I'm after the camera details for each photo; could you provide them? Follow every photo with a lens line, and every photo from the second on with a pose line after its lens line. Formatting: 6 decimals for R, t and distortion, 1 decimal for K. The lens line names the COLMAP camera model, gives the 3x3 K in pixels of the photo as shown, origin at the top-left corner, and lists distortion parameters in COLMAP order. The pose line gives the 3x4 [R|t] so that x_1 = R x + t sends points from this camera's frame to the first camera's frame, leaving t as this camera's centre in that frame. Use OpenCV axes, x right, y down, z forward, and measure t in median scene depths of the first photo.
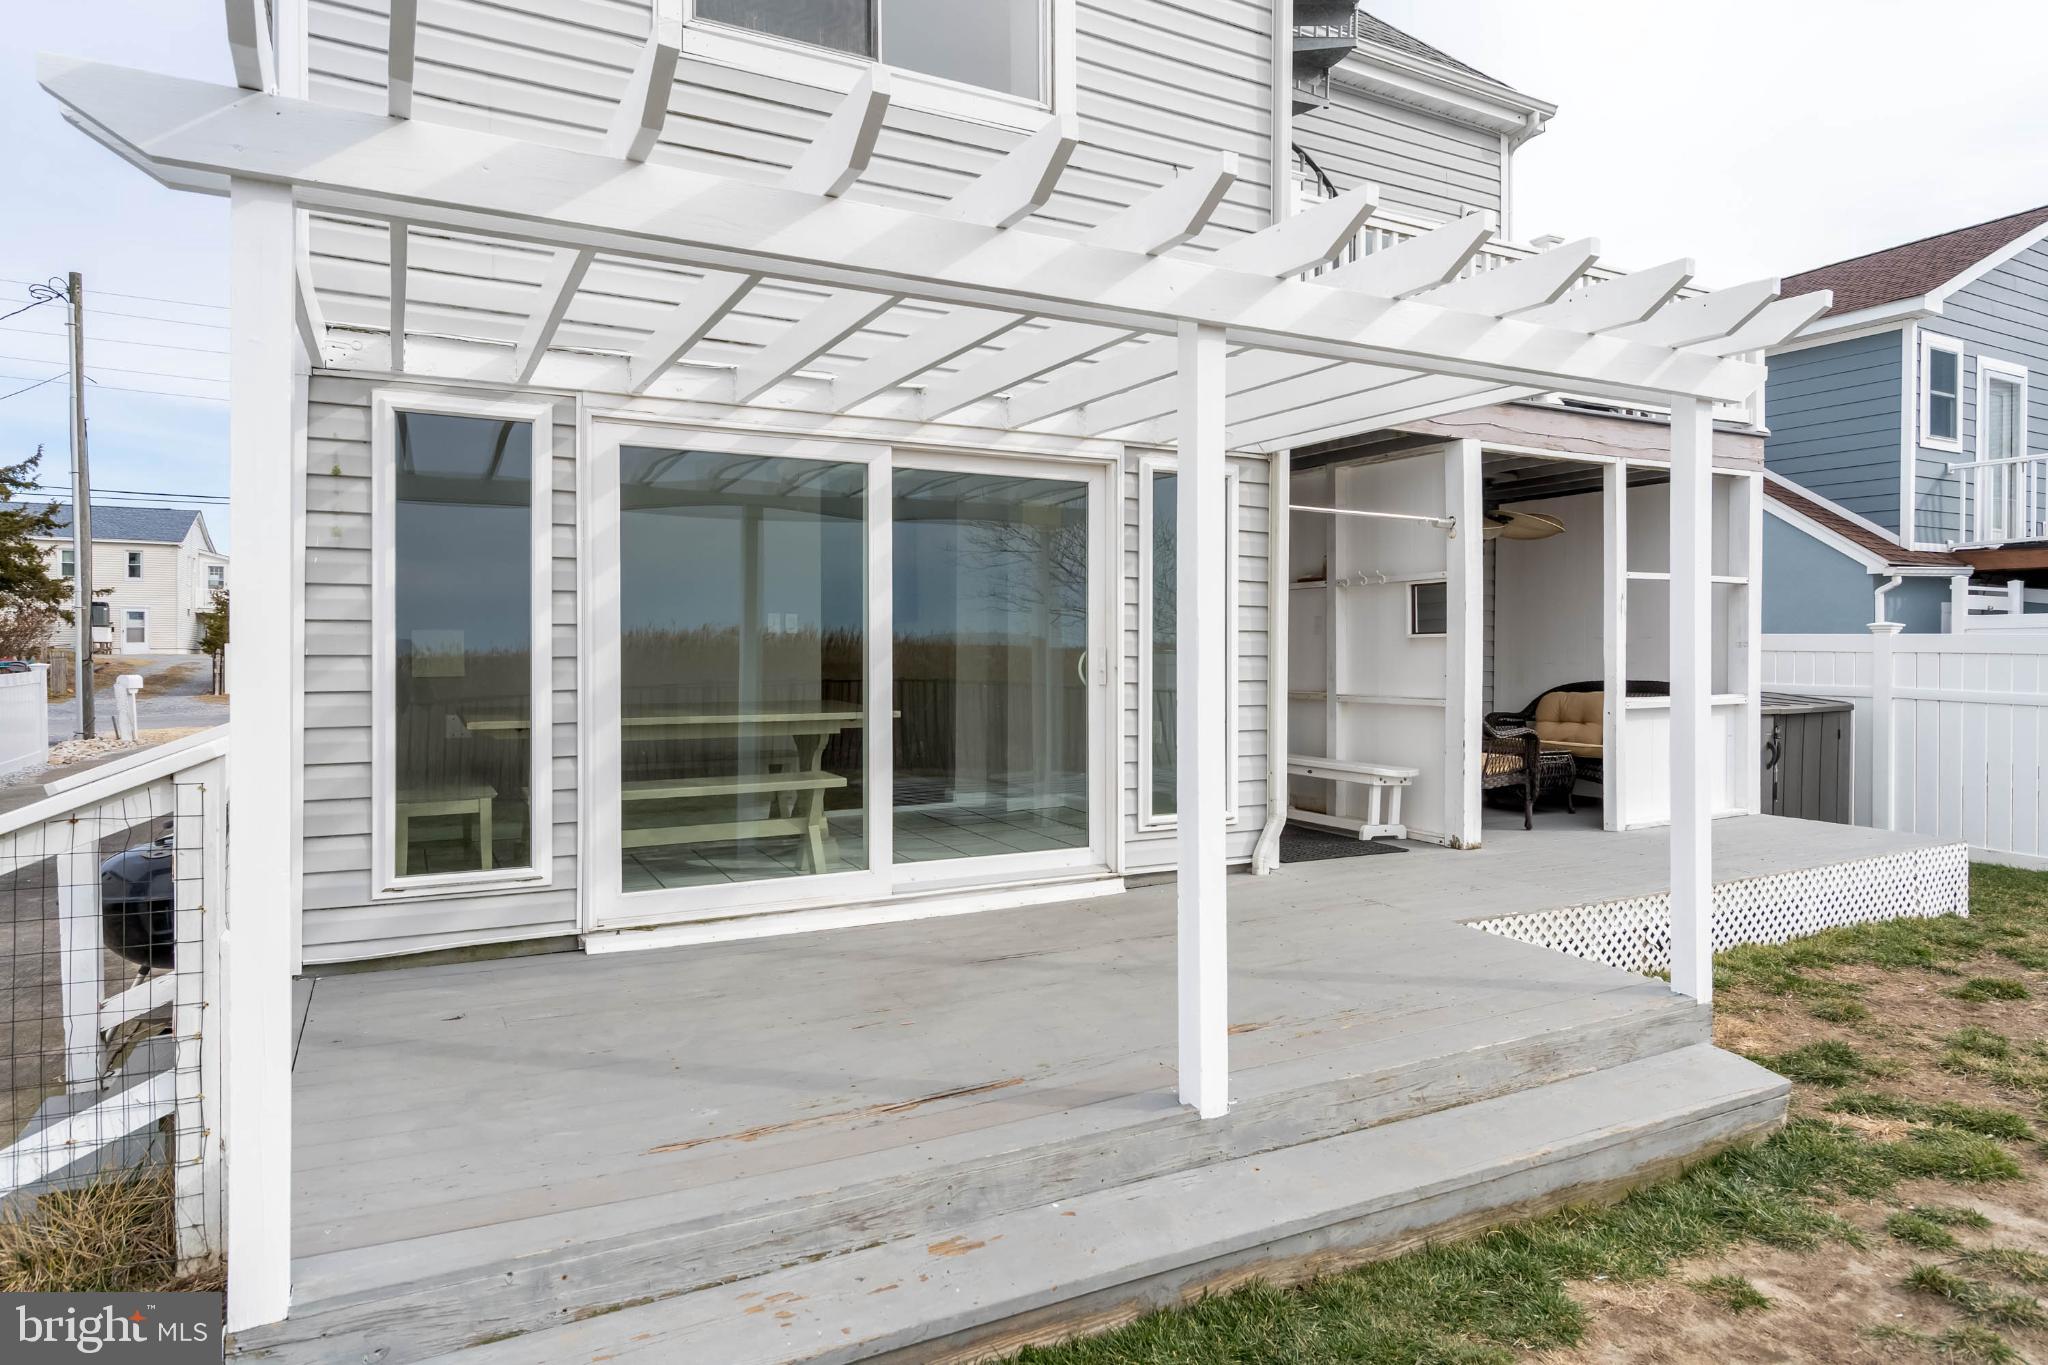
lens RADIAL K [[1182.9, 0, 1068.7], [0, 1182.9, 664.3], [0, 0, 1]] dist [0.007100, -0.000255]
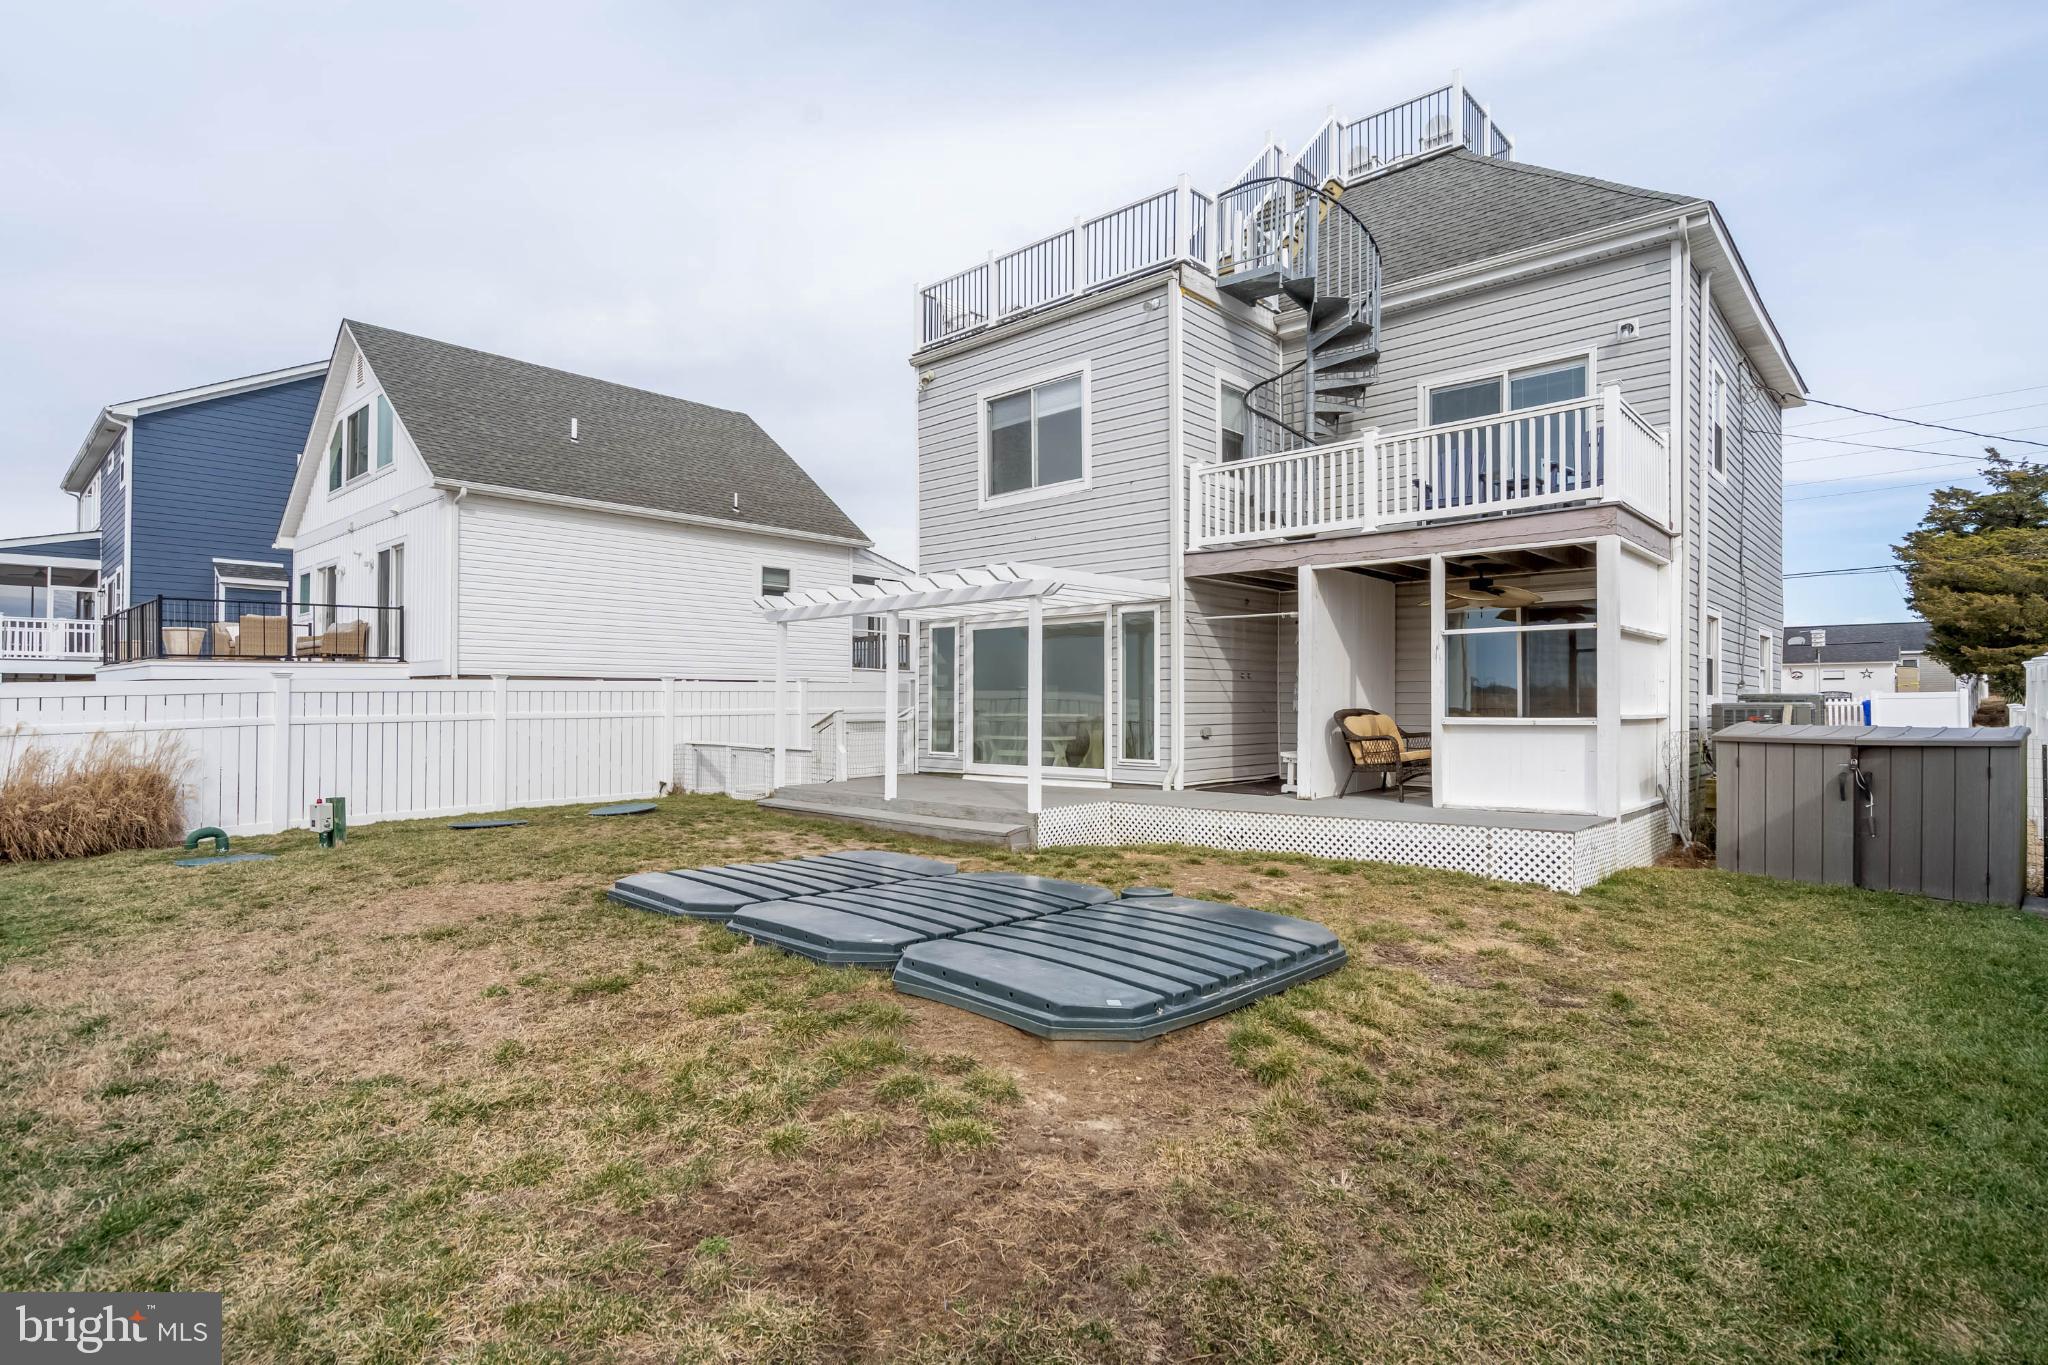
lens RADIAL K [[1108.0, 0, 1006.6], [0, 1108.0, 680.1], [0, 0, 1]] dist [-0.002027, -0.000552]
pose [[0.306339, -0.021670, -0.951676, 1.917818], [-0.006617, 0.999668, -0.024893, 0.025244], [0.951899, 0.013923, 0.306094, 0.088381]]
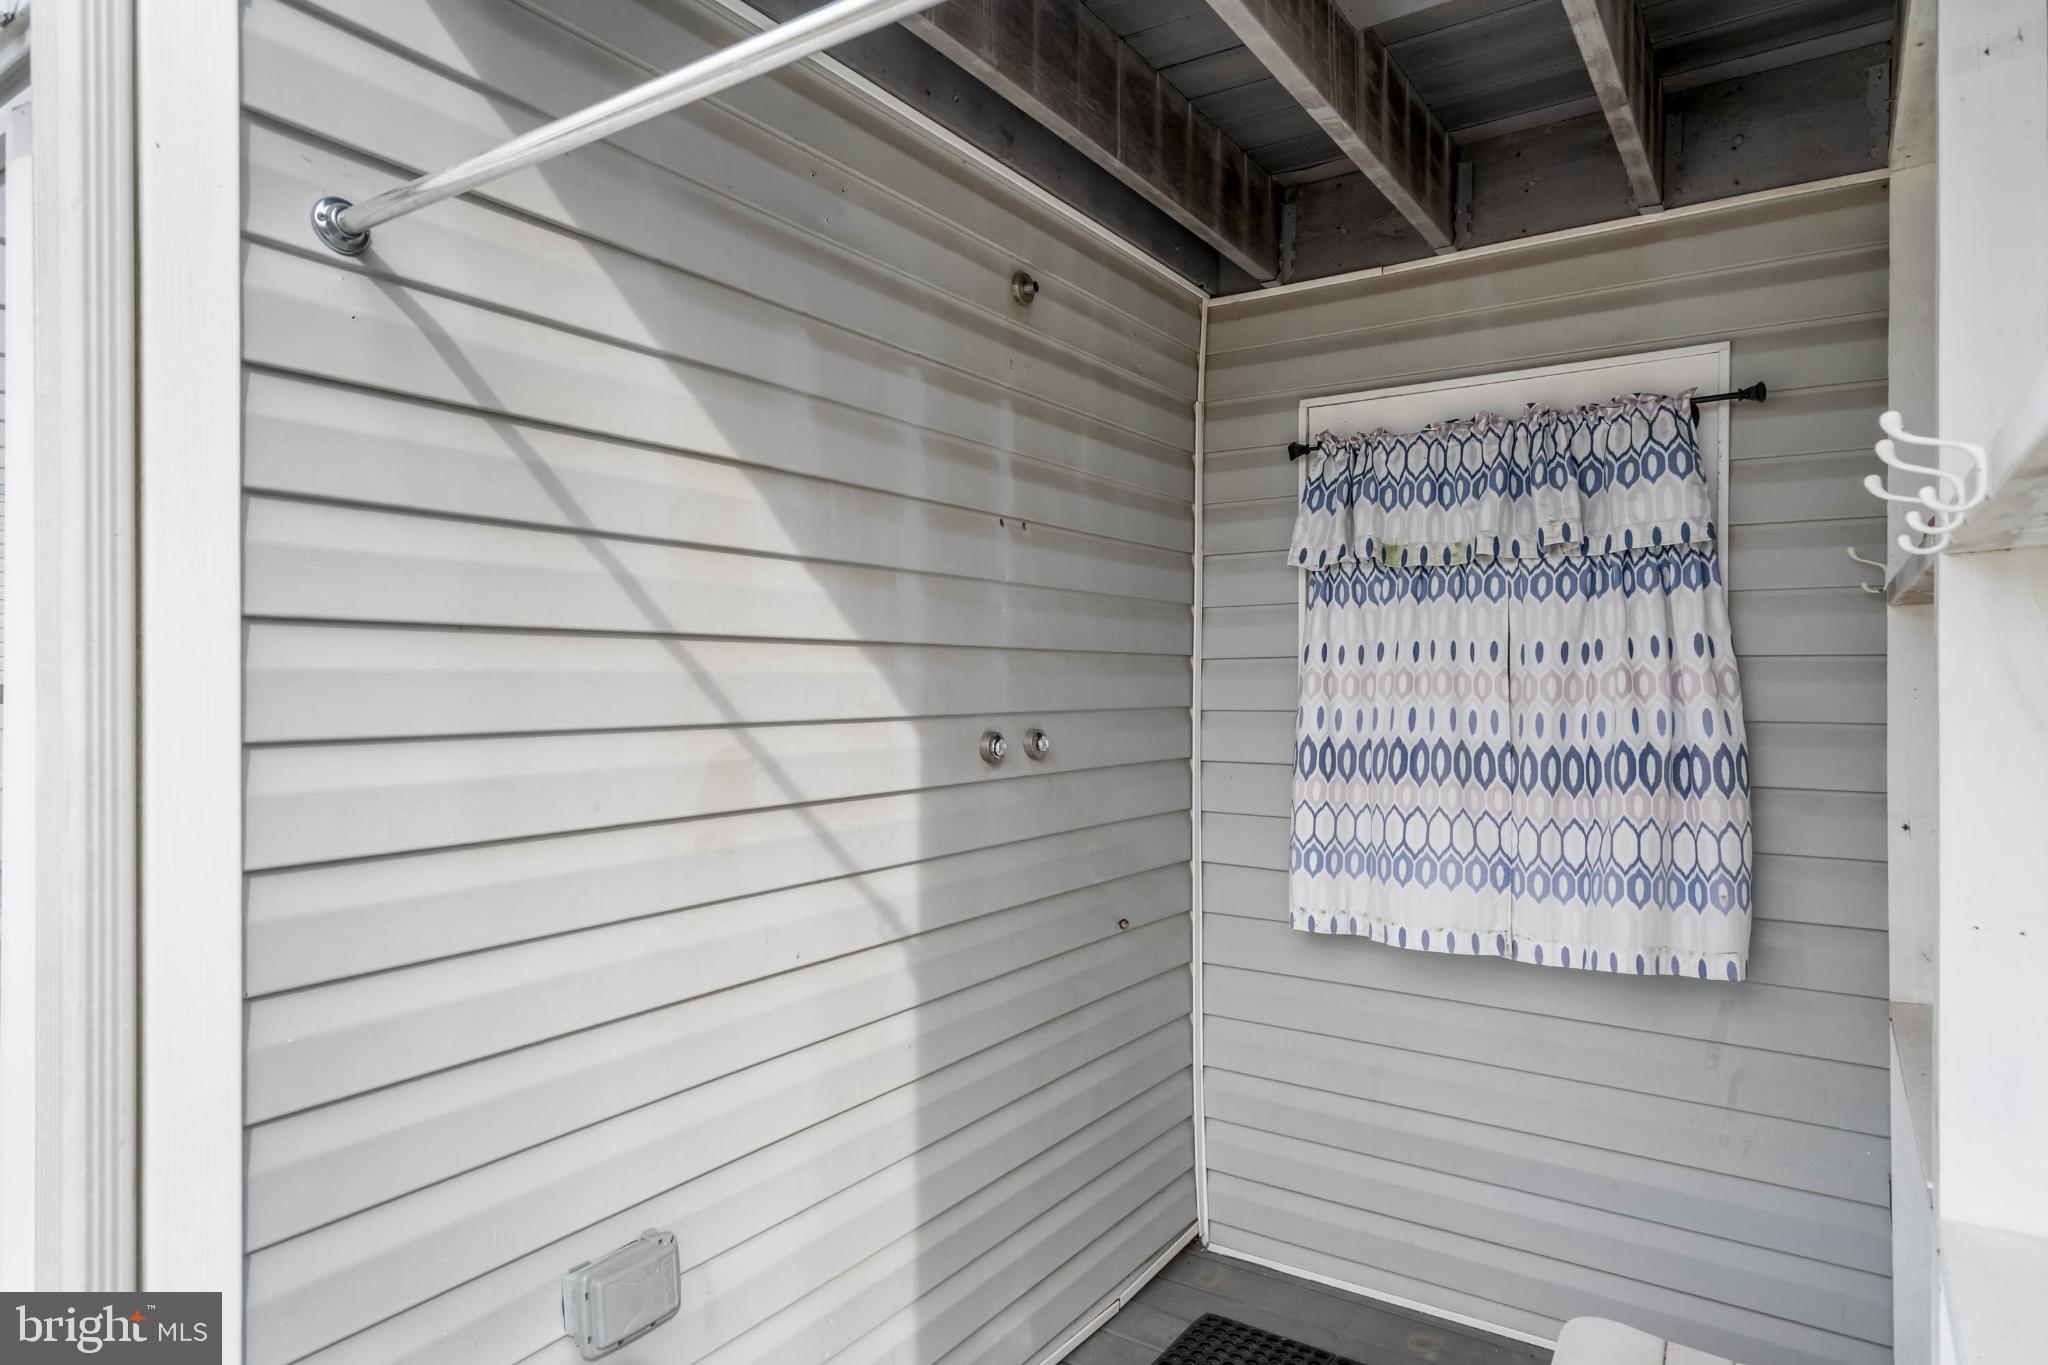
lens RADIAL K [[1182.9, 0, 1027.8], [0, 1182.9, 676.5], [0, 0, 1]] dist [0.007100, -0.000255]
pose [[0.464891, -0.011403, -0.885295, 0.367367], [-0.005827, 0.999856, -0.015939, -0.054761], [0.885349, 0.012569, 0.464758, 1.006048]]
